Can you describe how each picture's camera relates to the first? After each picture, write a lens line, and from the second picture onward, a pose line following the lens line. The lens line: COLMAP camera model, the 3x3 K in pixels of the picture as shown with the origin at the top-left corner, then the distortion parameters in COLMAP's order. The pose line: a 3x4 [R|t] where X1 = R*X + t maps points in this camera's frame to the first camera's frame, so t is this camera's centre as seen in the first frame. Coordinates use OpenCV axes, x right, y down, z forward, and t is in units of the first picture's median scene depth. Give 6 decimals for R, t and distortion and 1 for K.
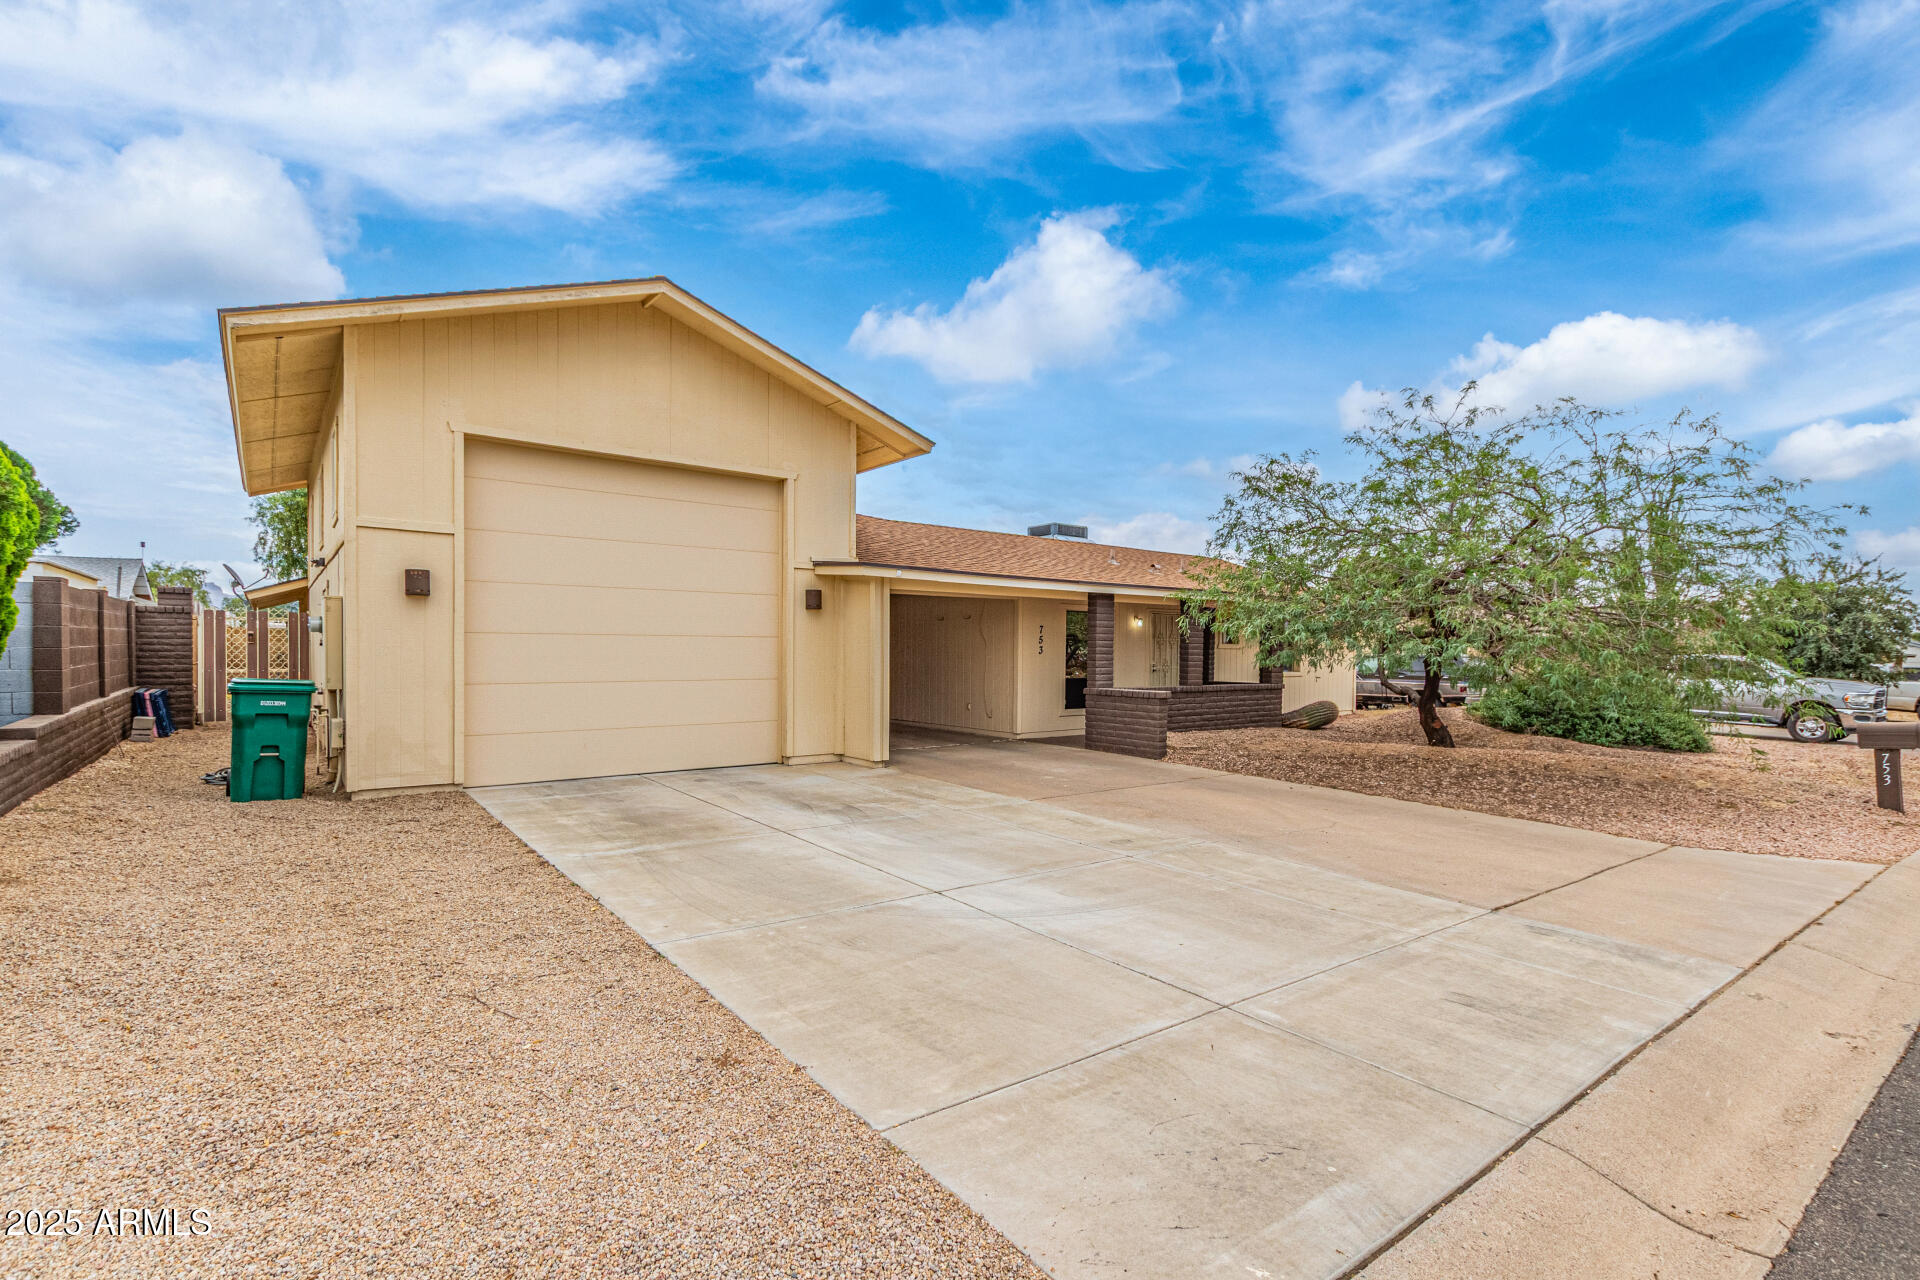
lens RADIAL K [[883.1, 0, 955.9], [0, 883.1, 651.3], [0, 0, 1]] dist [0.002559, 0.000077]
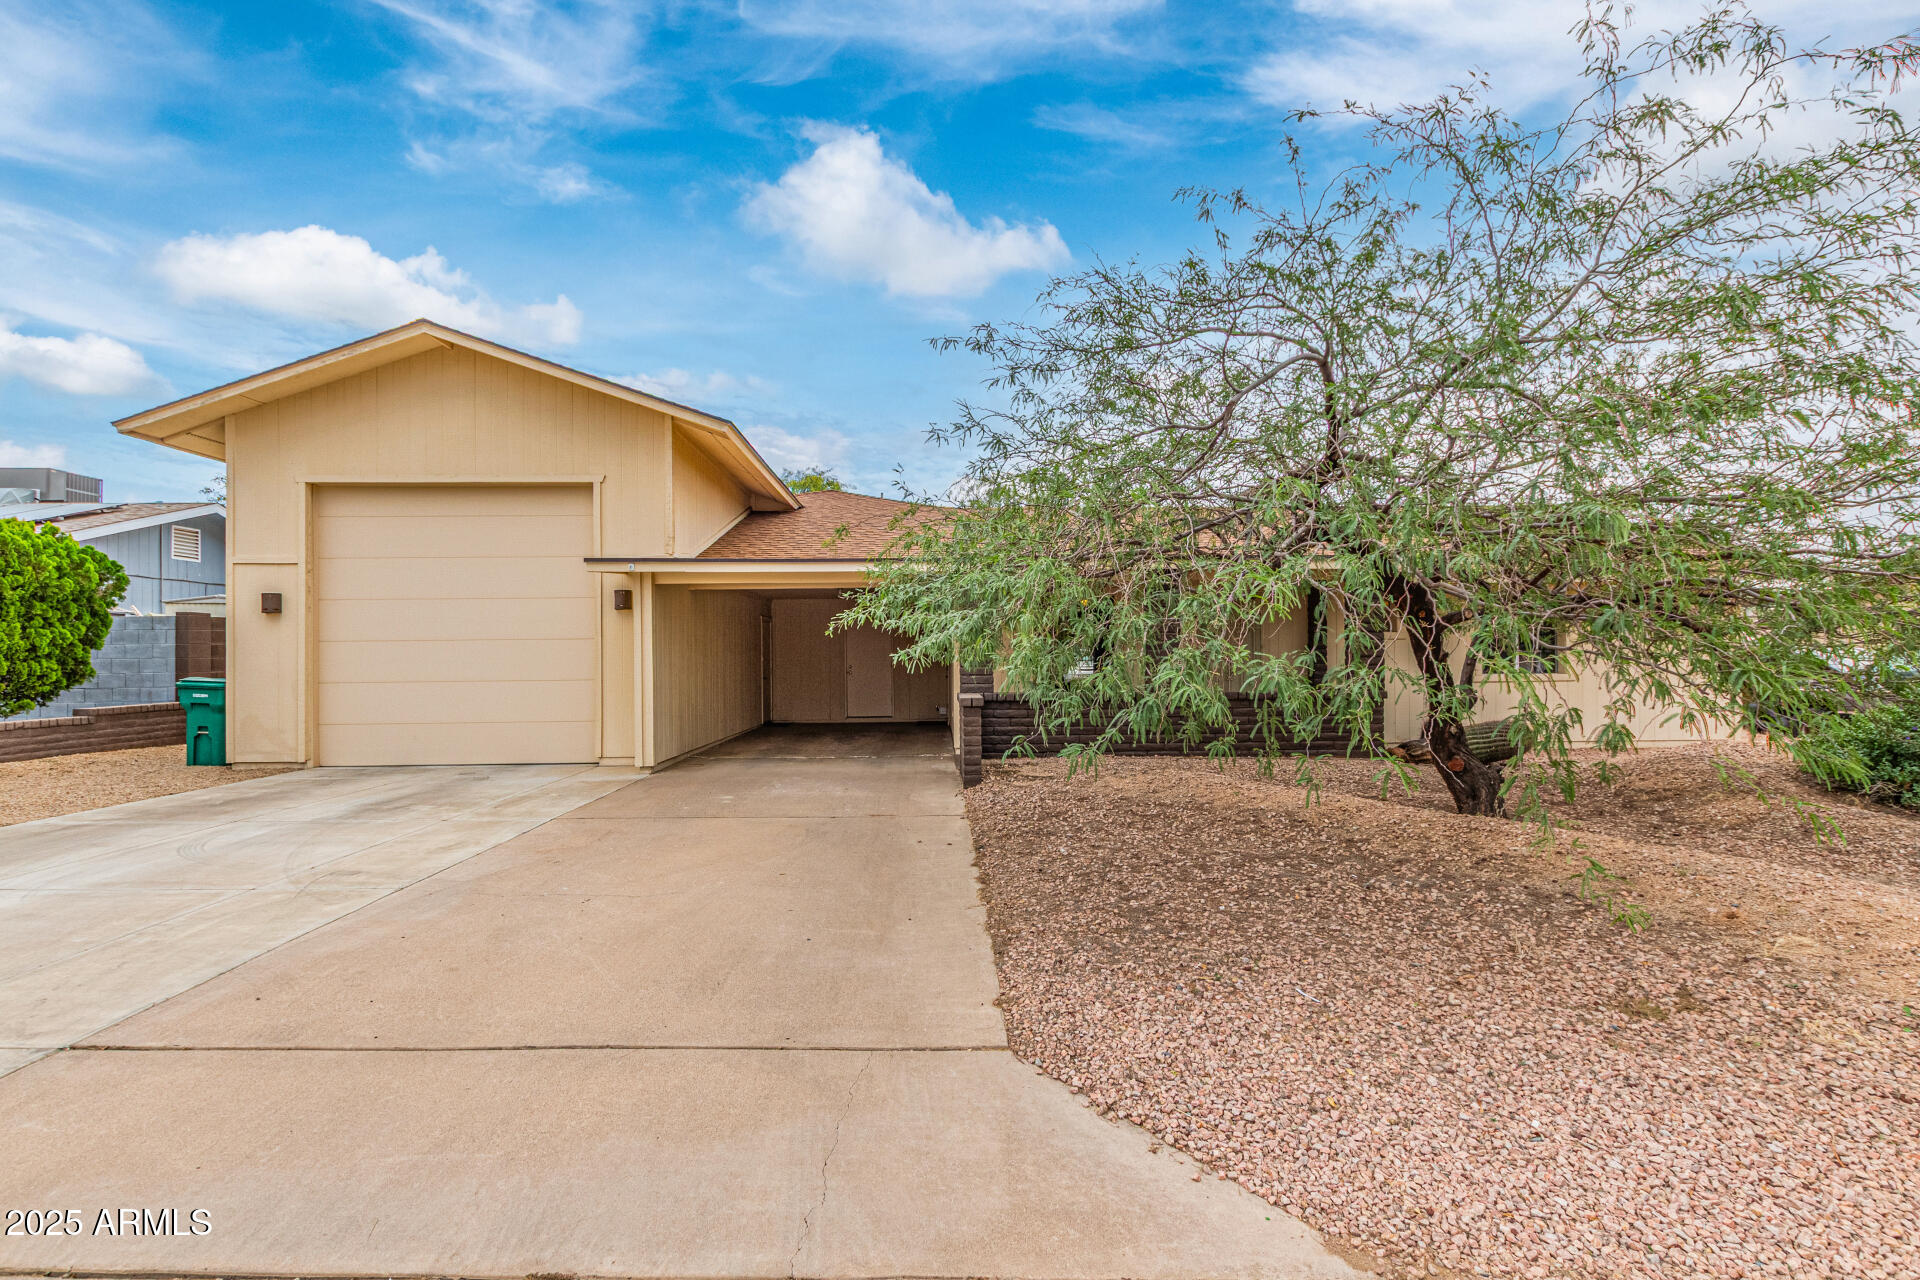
lens RADIAL K [[883.1, 0, 955.5], [0, 883.1, 646.1], [0, 0, 1]] dist [0.002559, 0.000077]
pose [[0.802251, -0.020693, -0.596628, 0.928359], [0.016255, 0.999786, -0.012820, 0.015901], [0.596765, 0.000587, 0.802416, 0.539795]]
